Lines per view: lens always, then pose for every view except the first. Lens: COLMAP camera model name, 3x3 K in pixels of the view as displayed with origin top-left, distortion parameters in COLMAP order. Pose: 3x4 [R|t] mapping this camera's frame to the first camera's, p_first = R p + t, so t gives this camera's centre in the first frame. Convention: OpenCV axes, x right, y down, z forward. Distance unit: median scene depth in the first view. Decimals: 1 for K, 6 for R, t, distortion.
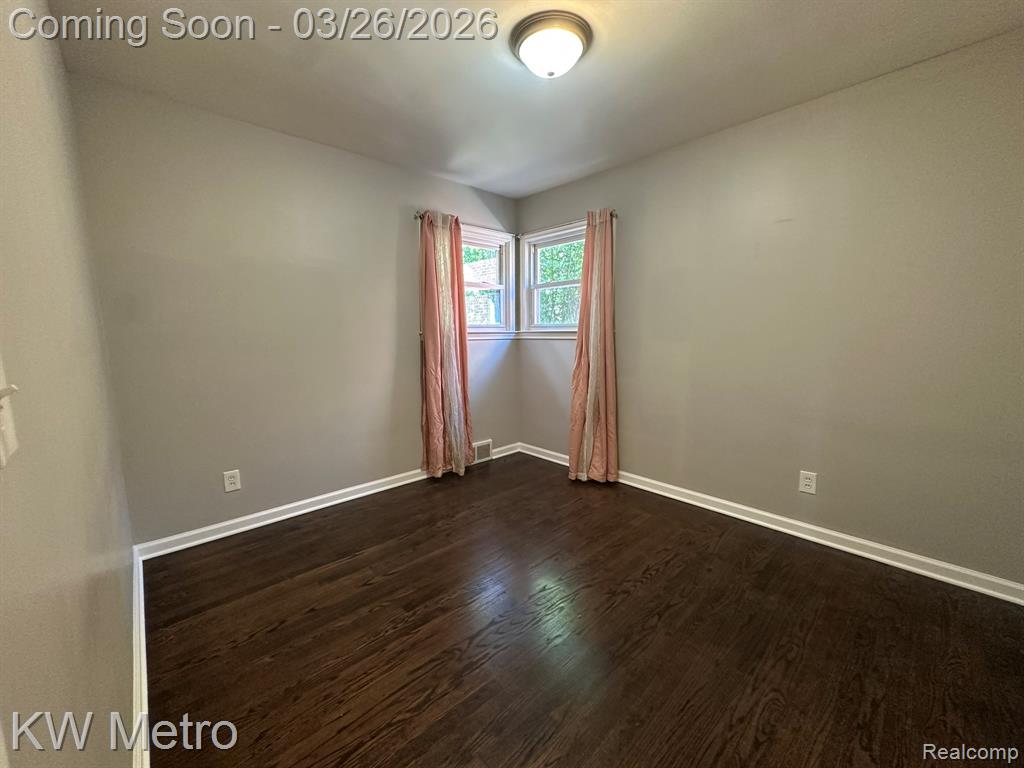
lens RADIAL K [[407.4, 0, 512.0], [0, 407.4, 384.0], [0, 0, 1]] dist [0.000623, 0.000125]
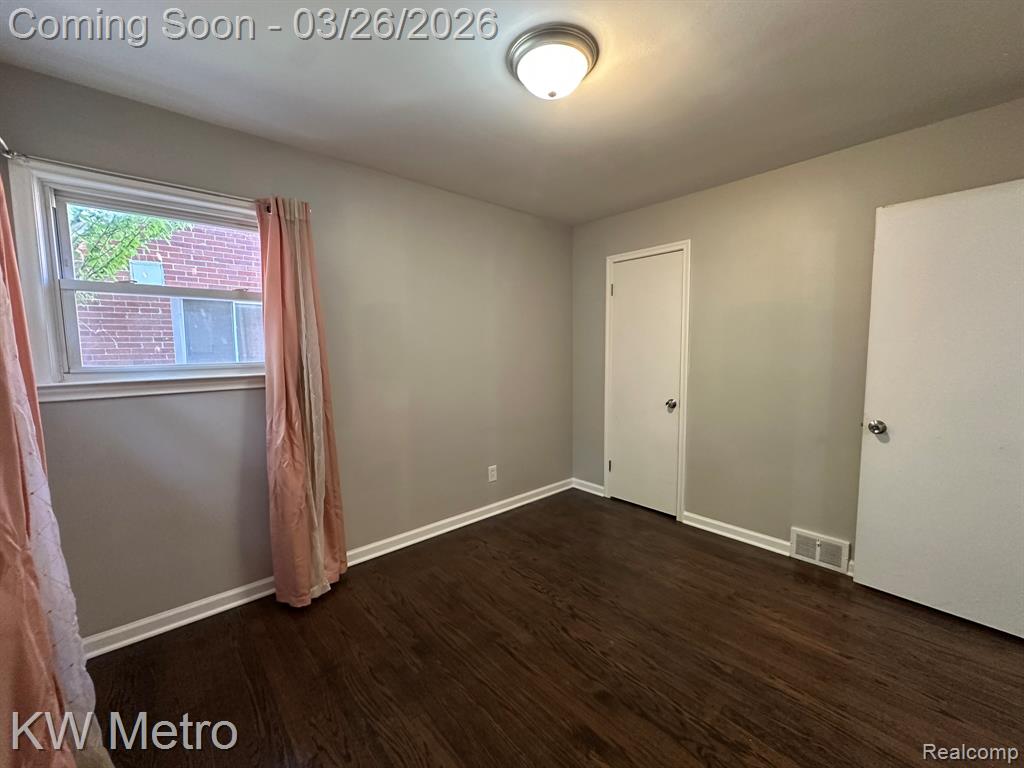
lens RADIAL K [[407.4, 0, 512.0], [0, 407.4, 384.0], [0, 0, 1]] dist [0.000623, 0.000125]
pose [[0.034191, -0.080699, 0.996152, -0.665823], [0.145114, 0.986573, 0.074942, -0.162492], [-0.988824, 0.141994, 0.045442, 0.882839]]
